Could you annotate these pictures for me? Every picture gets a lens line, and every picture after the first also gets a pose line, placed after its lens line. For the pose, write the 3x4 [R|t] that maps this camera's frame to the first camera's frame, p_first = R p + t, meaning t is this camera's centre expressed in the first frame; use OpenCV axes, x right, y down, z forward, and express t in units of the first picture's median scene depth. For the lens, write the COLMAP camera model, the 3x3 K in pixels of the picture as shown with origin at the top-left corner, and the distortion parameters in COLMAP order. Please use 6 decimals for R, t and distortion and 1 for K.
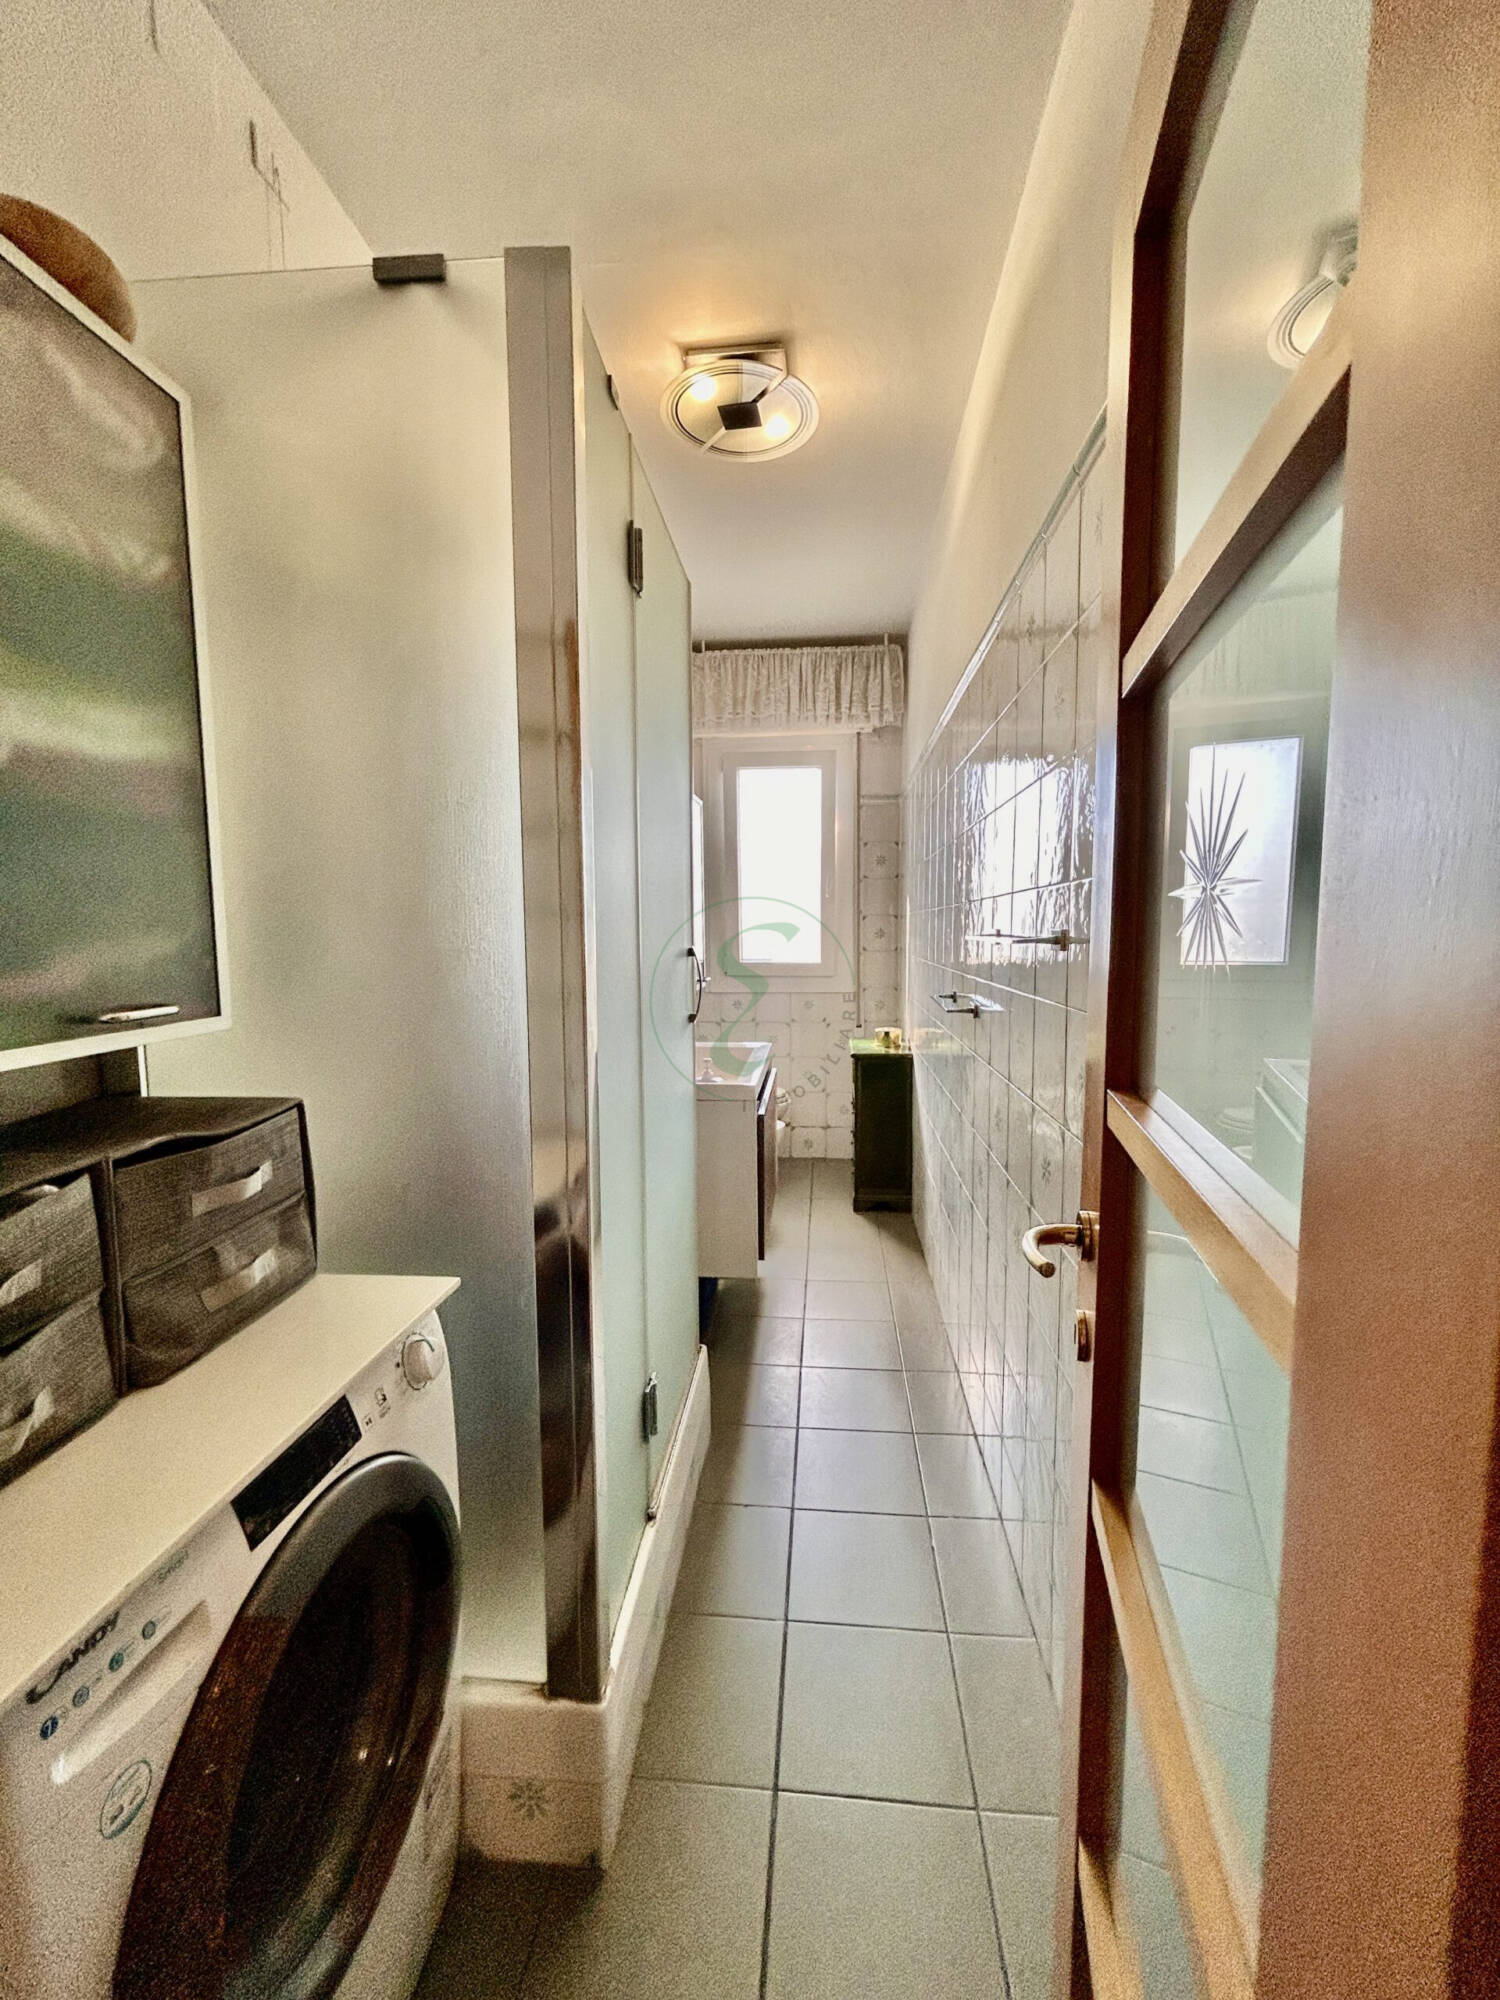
lens RADIAL K [[808.0, 0, 749.5], [0, 808.0, 1005.2], [0, 0, 1]] dist [-0.002047, 0.001192]
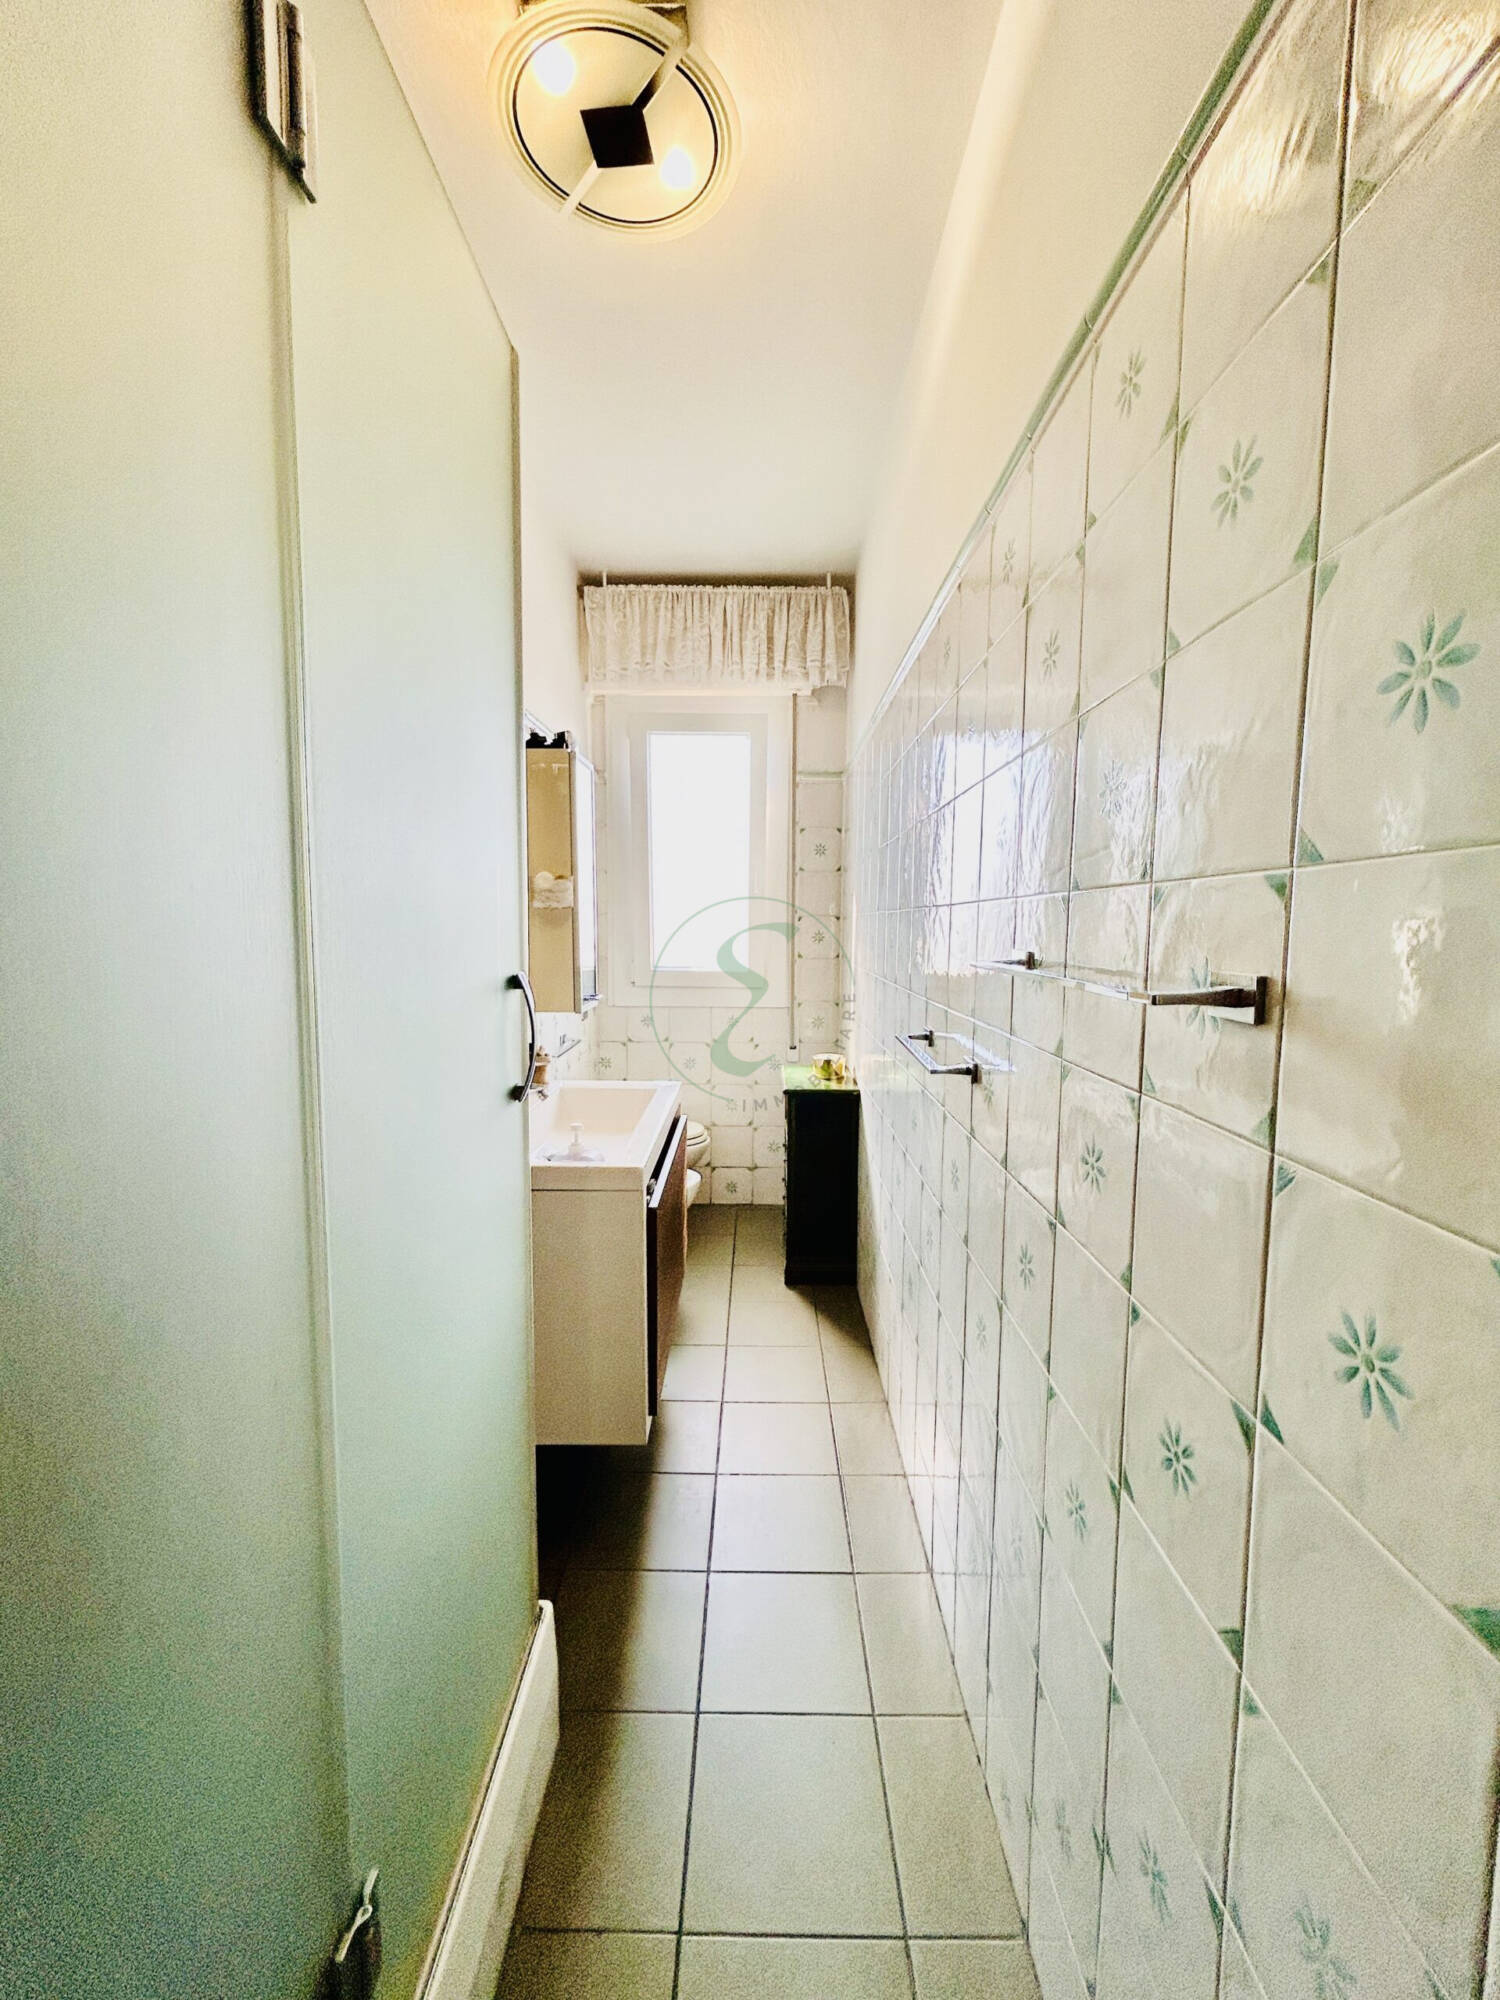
lens RADIAL K [[808.0, 0, 755.2], [0, 808.0, 997.2], [0, 0, 1]] dist [-0.002047, 0.001192]
pose [[0.995892, 0.006887, 0.090284, 0.023454], [-0.006542, 0.999970, -0.004115, -0.025520], [-0.090310, 0.003507, 0.995908, 0.191668]]
